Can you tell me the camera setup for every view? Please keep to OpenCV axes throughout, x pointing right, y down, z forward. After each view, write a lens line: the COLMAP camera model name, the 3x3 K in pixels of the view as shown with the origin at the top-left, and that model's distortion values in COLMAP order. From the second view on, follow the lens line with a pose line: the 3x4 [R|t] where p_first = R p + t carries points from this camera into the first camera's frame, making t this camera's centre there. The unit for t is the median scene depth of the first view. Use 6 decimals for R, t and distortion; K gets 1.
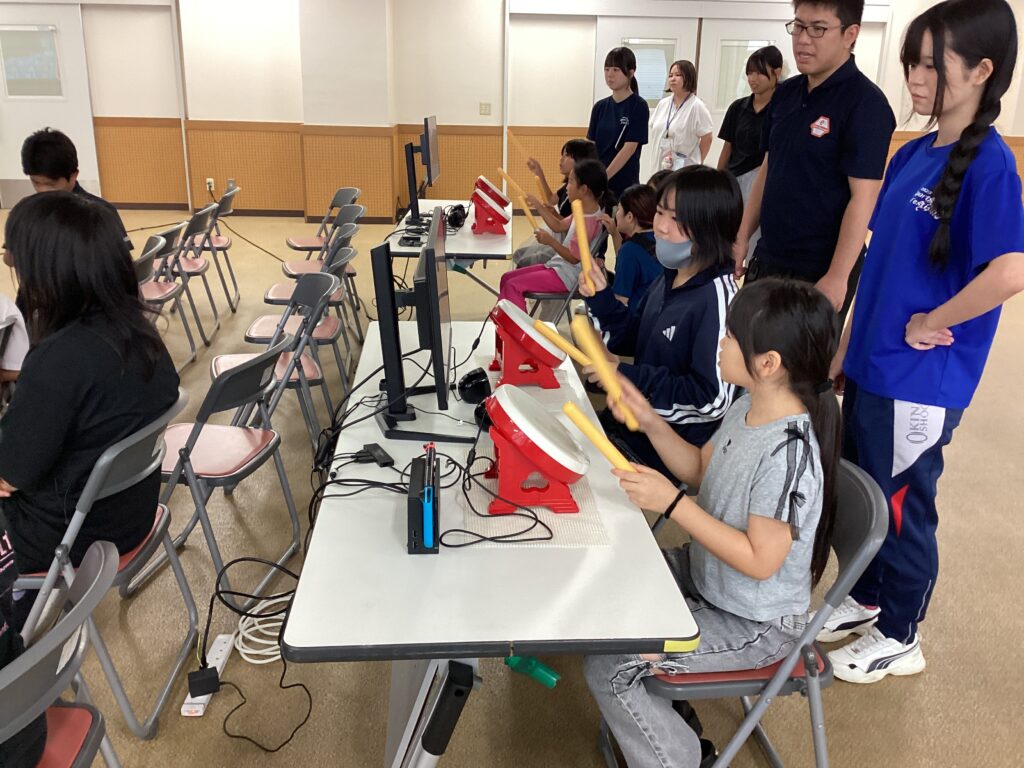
lens RADIAL K [[928.5, 0, 512.0], [0, 928.5, 384.0], [0, 0, 1]] dist [-0.013818, -0.006554]
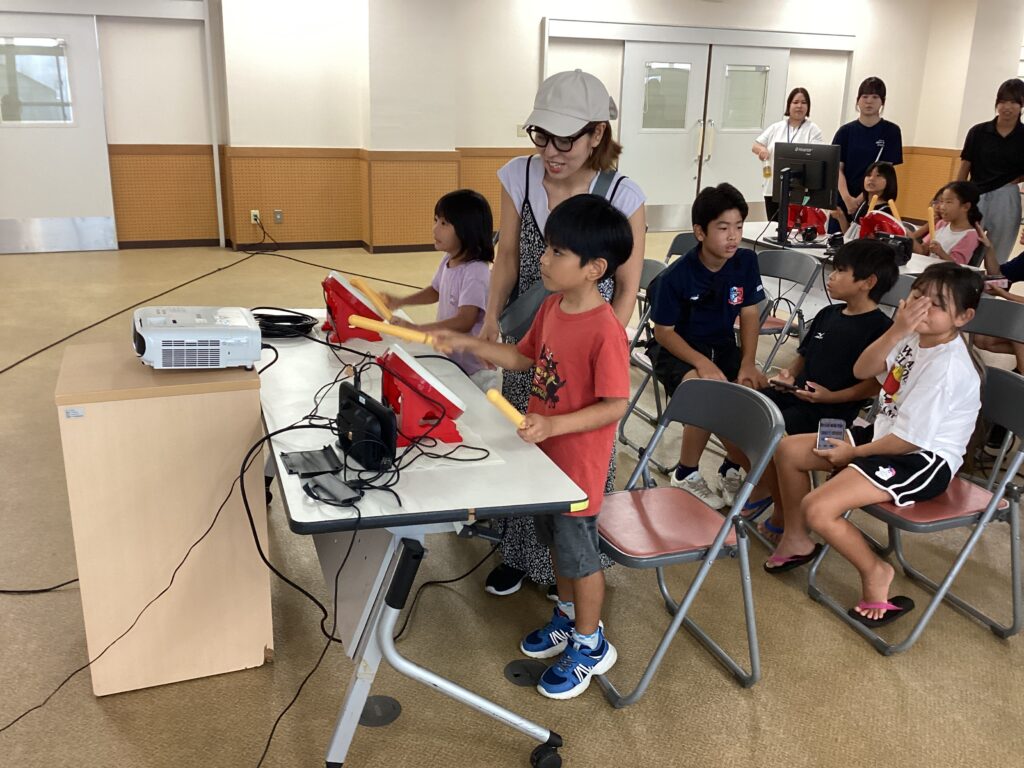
lens RADIAL K [[943.0, 0, 512.0], [0, 943.0, 384.0], [0, 0, 1]] dist [-0.013271, -0.009929]
pose [[0.947177, -0.092556, 0.307064, -0.392619], [0.098512, 0.995128, -0.003919, -0.023894], [-0.305206, 0.033961, 0.951681, 0.050425]]
